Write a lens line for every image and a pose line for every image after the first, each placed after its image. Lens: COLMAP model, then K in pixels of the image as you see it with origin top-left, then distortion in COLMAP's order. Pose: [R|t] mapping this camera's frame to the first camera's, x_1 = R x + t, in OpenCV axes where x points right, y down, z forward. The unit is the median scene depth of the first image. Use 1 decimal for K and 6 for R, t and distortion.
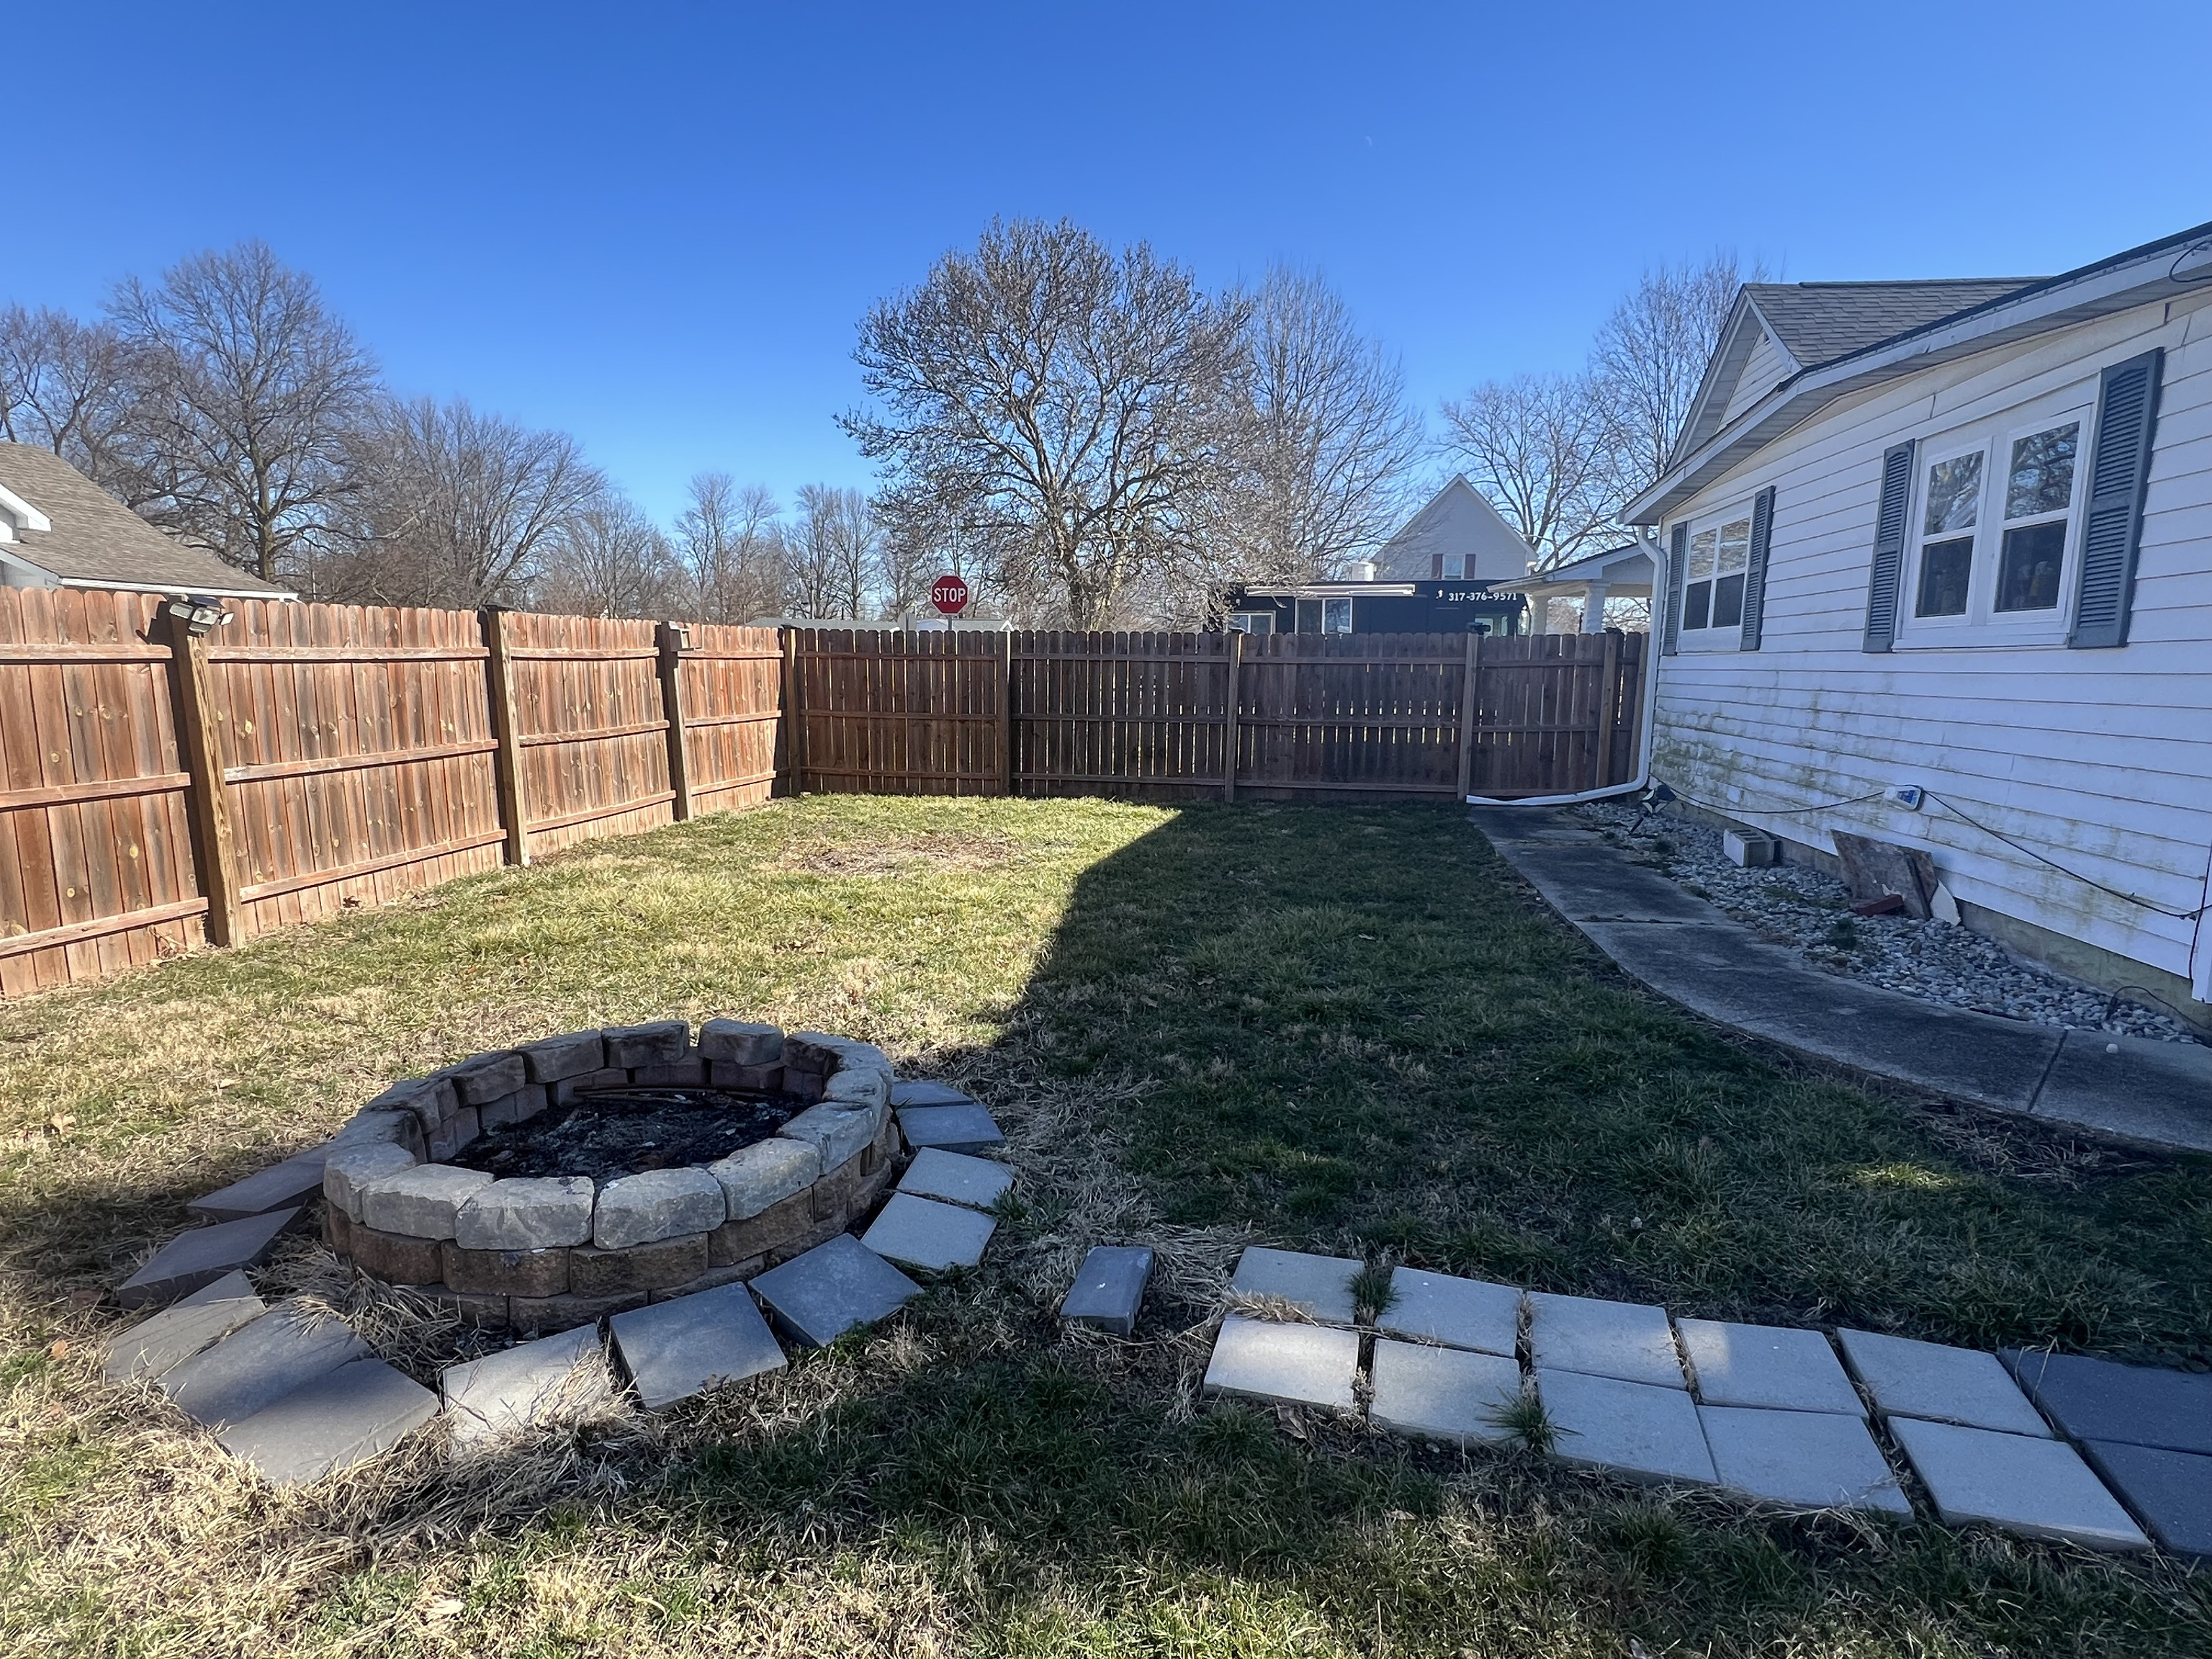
lens RADIAL K [[1191.2, 0, 1098.7], [0, 1191.2, 839.2], [0, 0, 1]] dist [0.000043, -0.000451]
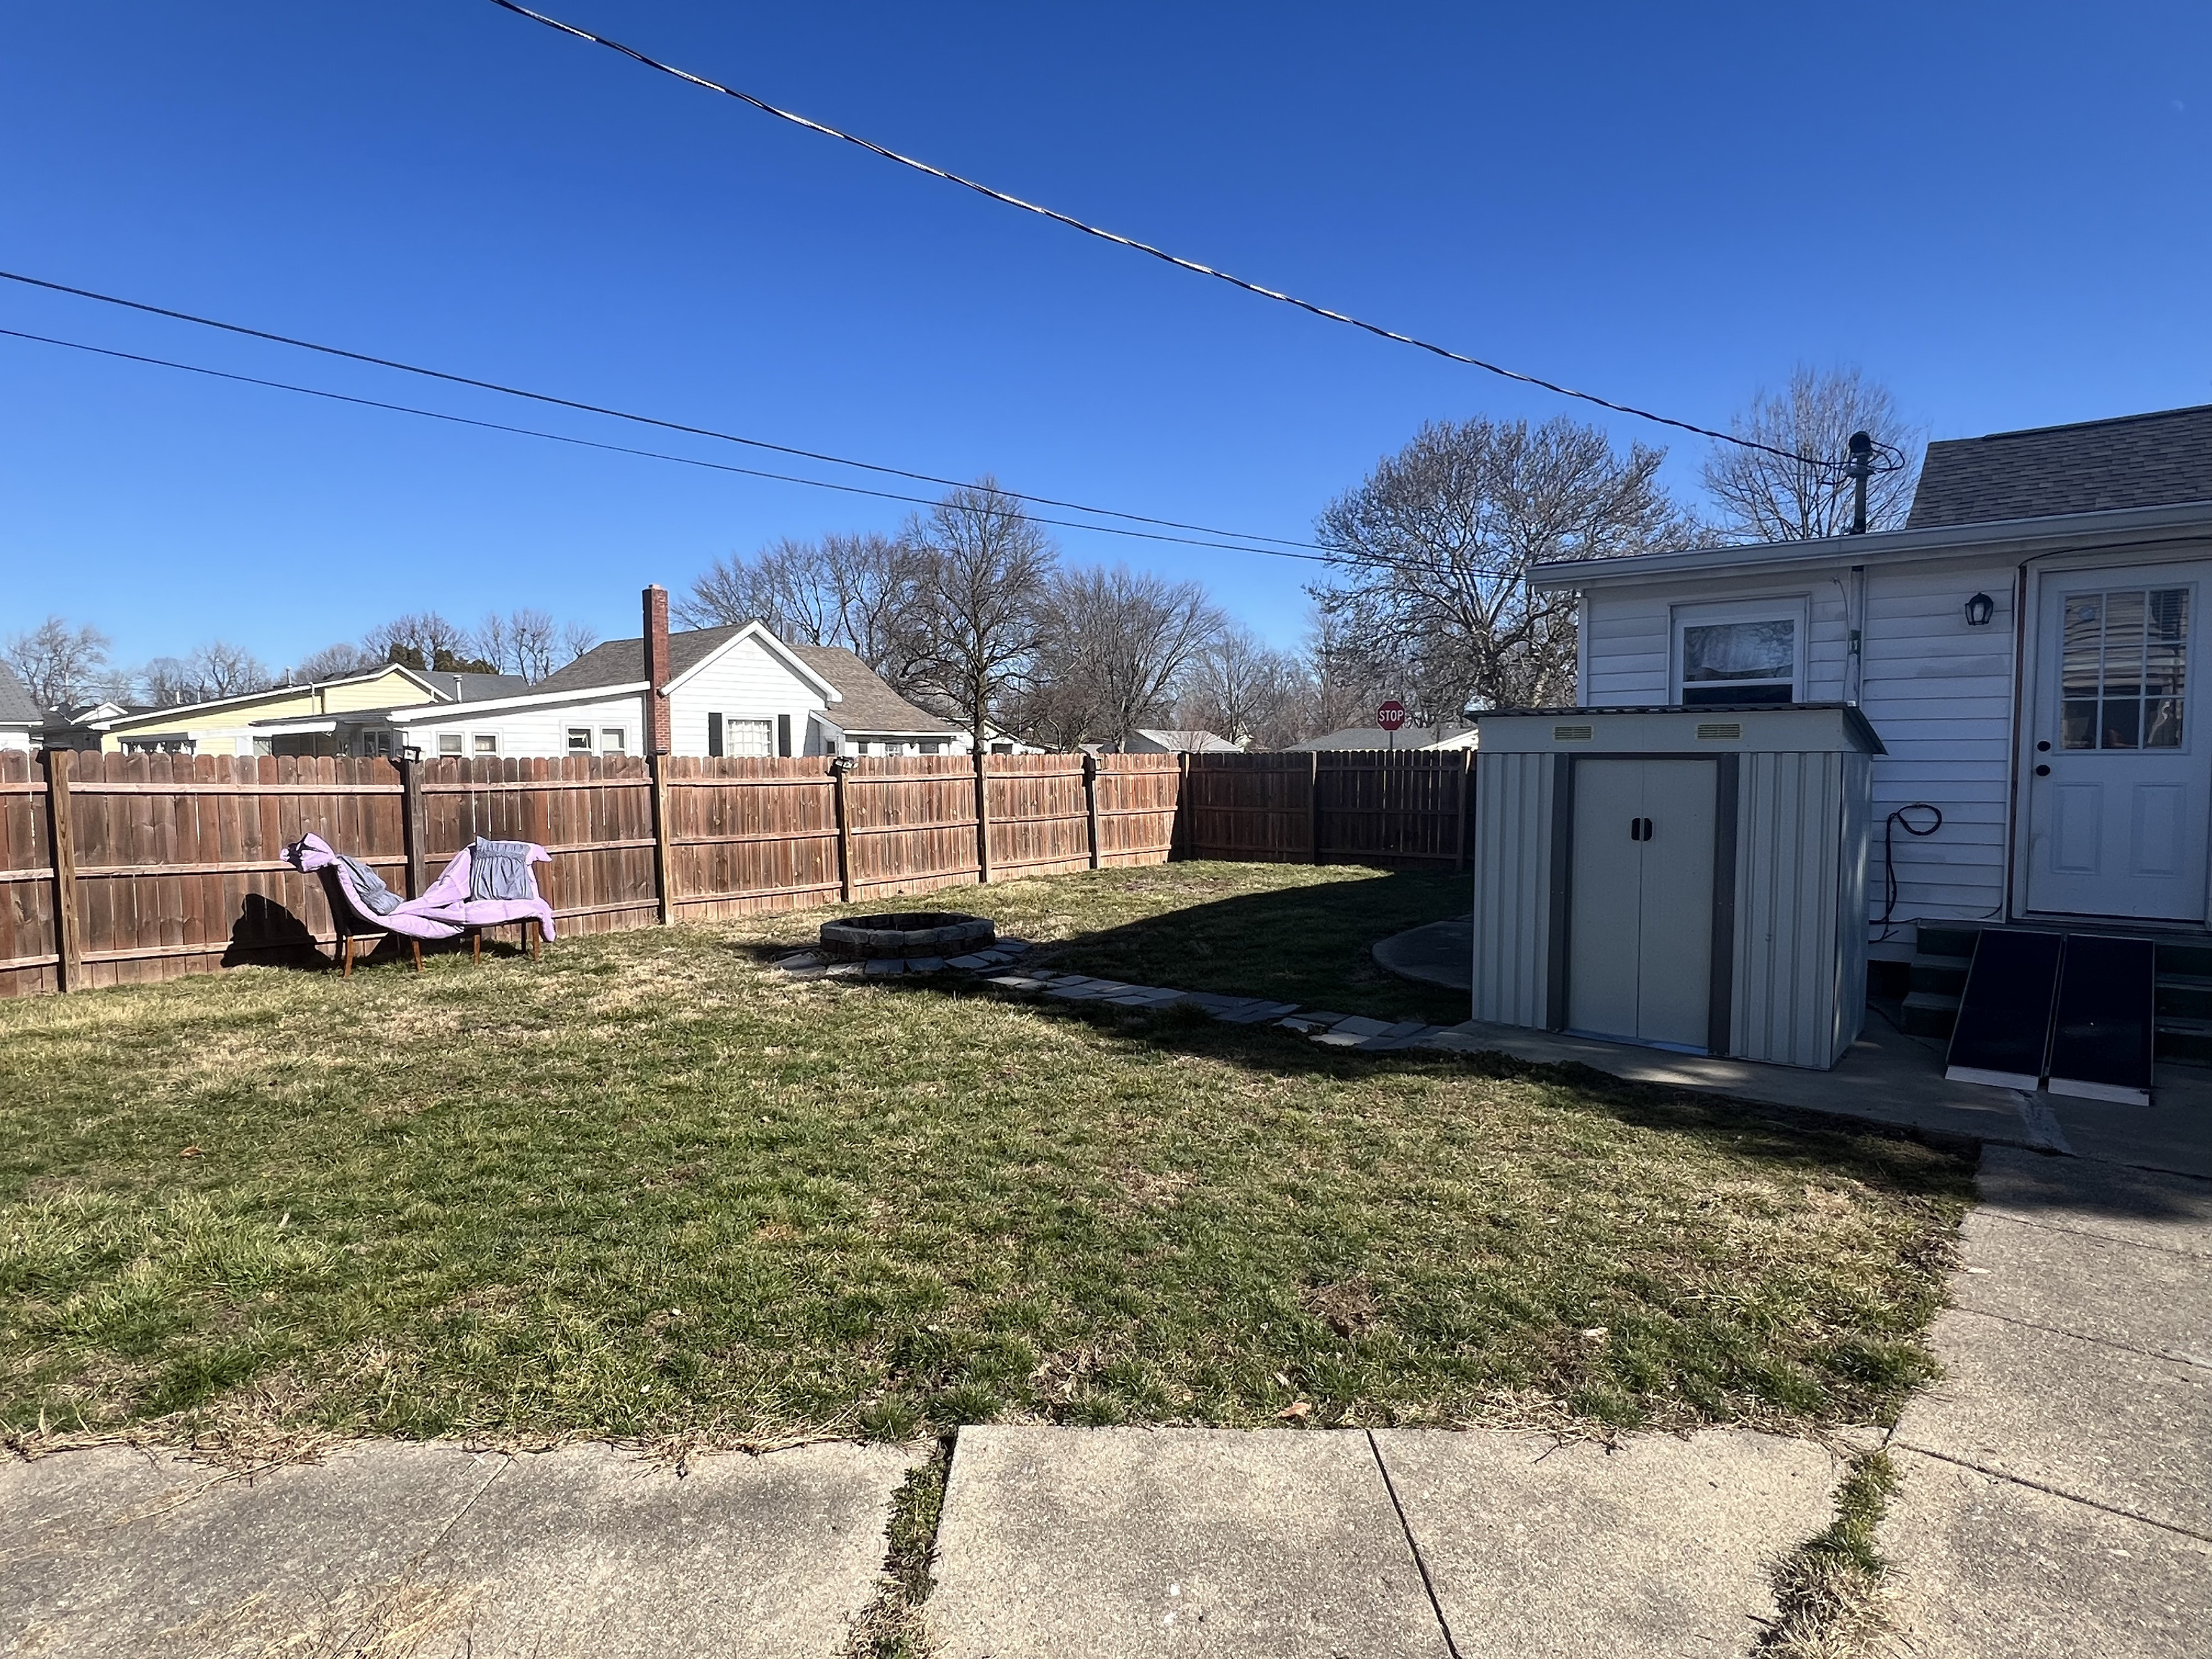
lens RADIAL K [[1191.2, 0, 1106.1], [0, 1191.2, 834.6], [0, 0, 1]] dist [0.000043, -0.000451]
pose [[0.868807, 0.009172, -0.495066, 0.495870], [-0.053350, 0.995742, -0.075179, 0.059501], [0.492269, 0.091728, 0.865597, -0.452540]]
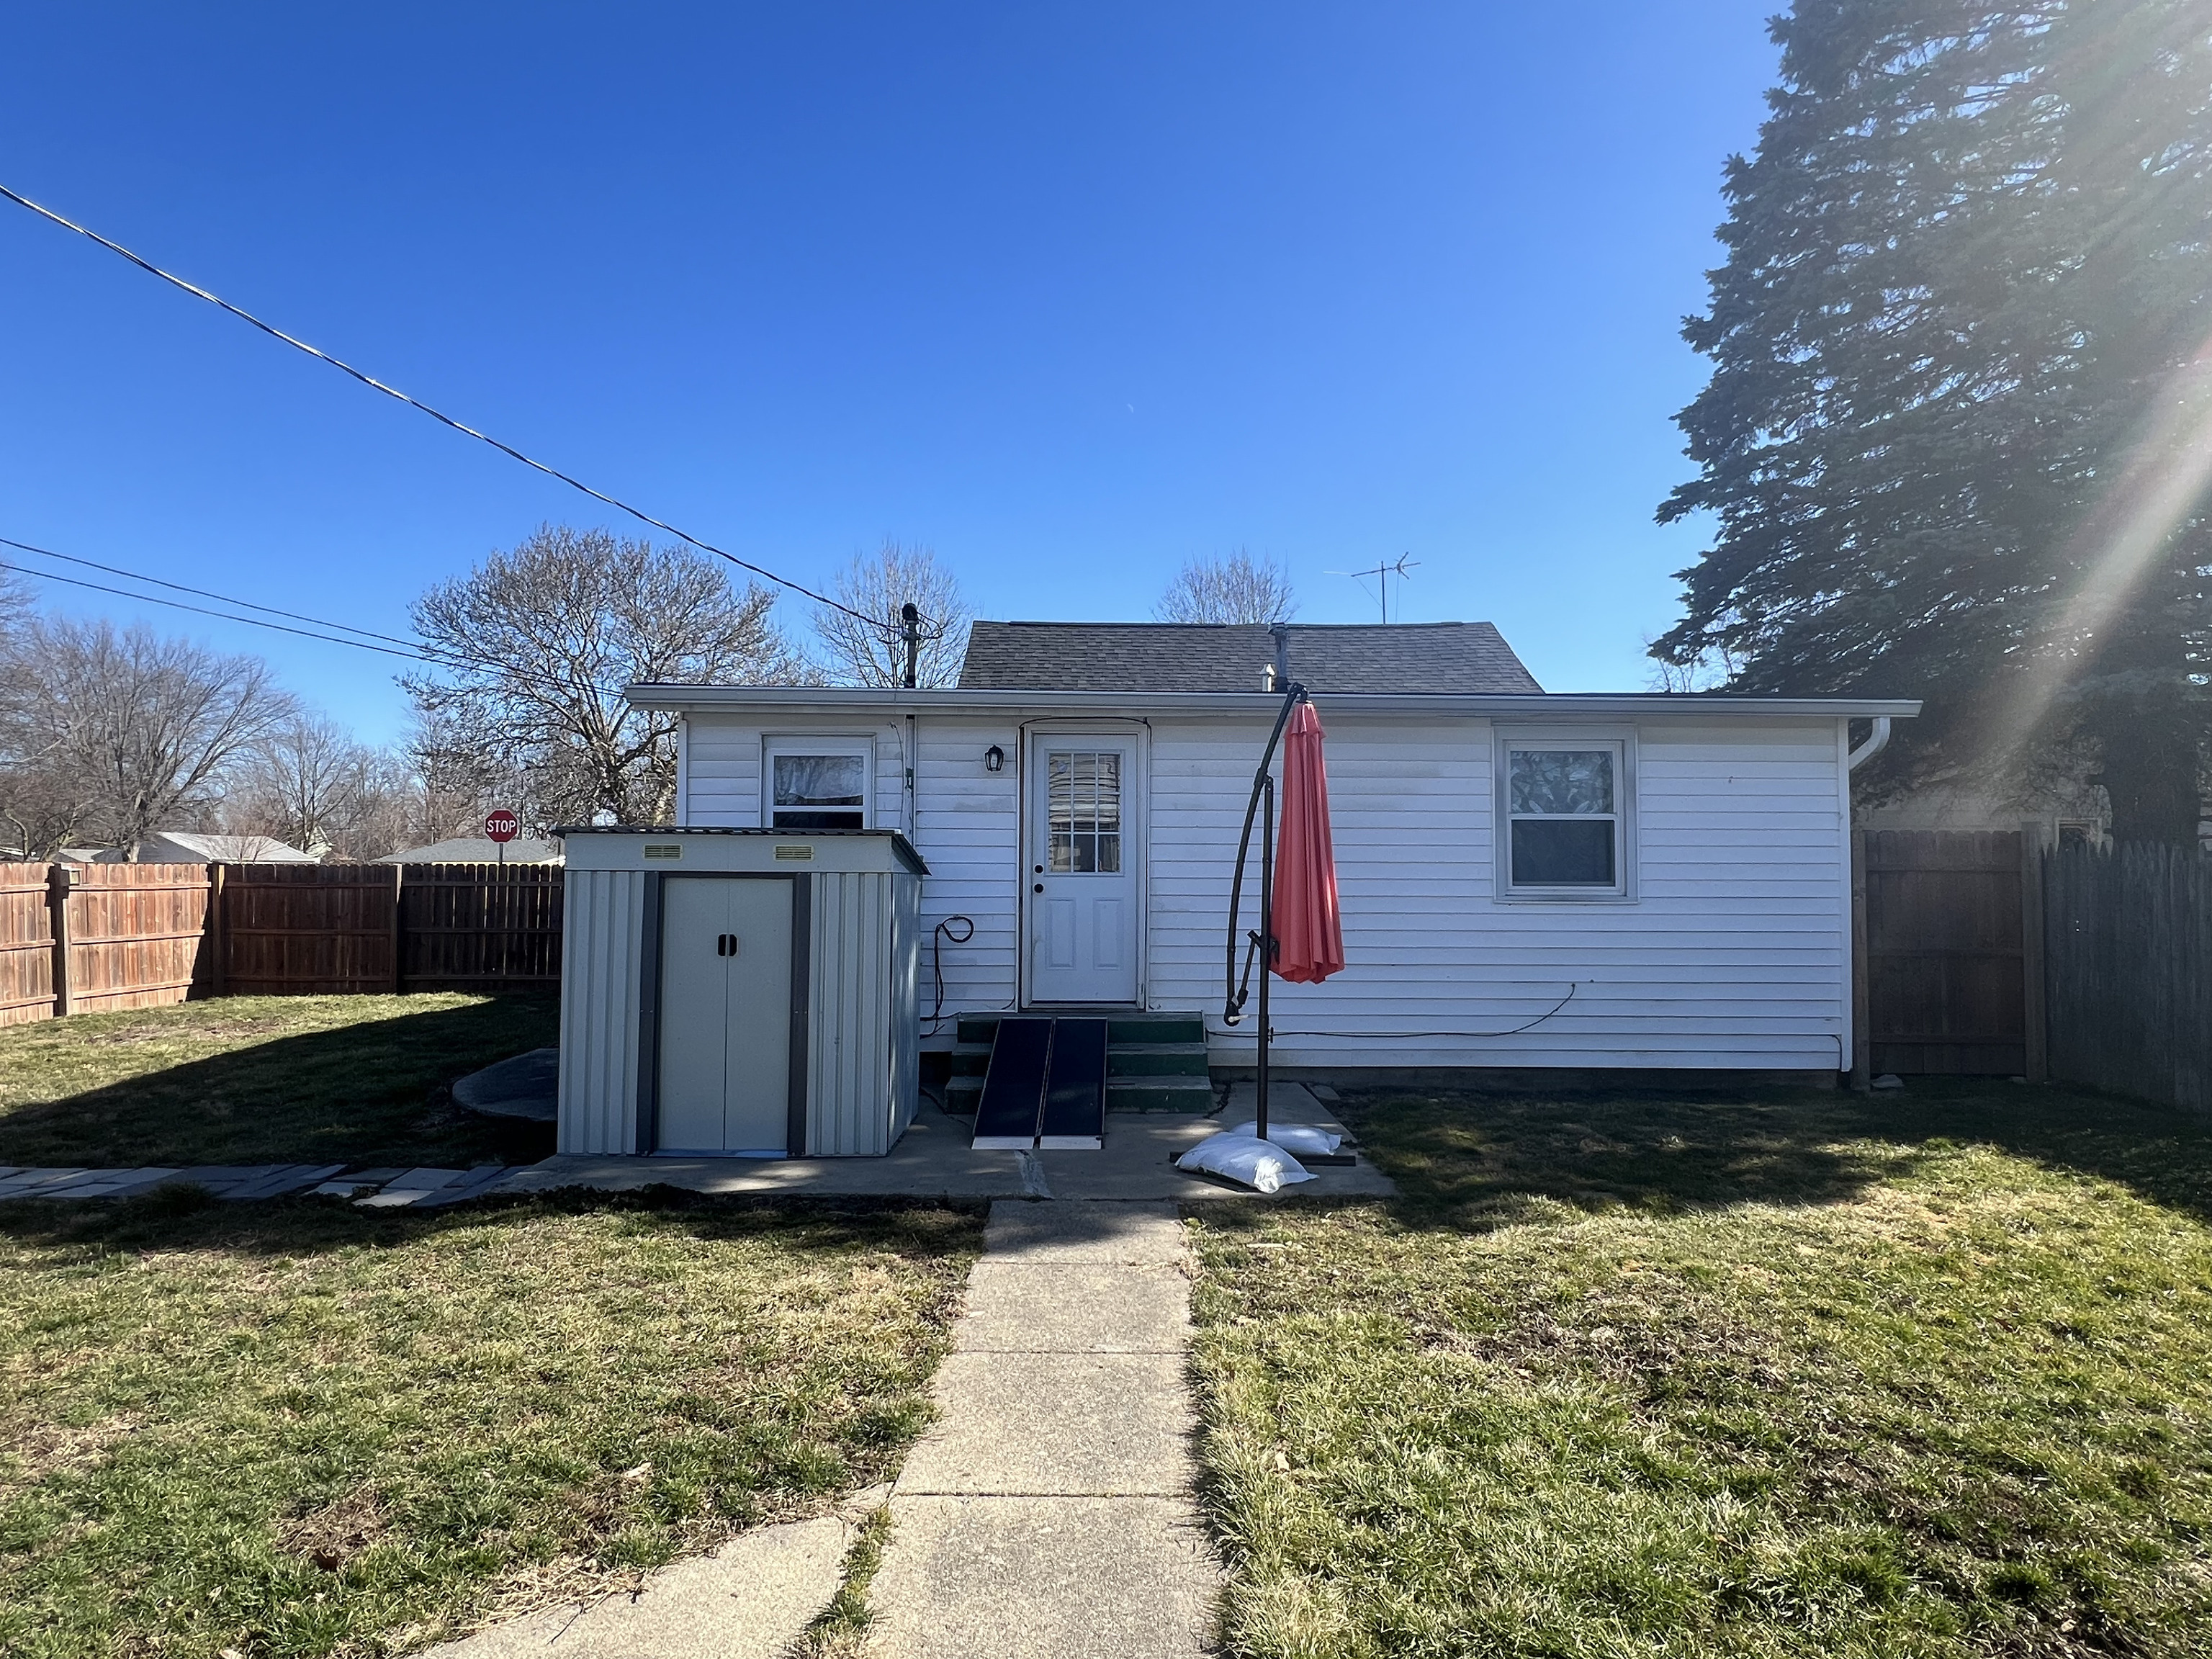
lens RADIAL K [[1191.2, 0, 1100.9], [0, 1191.2, 835.9], [0, 0, 1]] dist [0.000043, -0.000451]
pose [[0.984528, -0.007963, 0.175047, 0.516895], [0.038987, 0.983882, -0.174519, 0.057698], [-0.170836, 0.178643, 0.968969, -0.449877]]
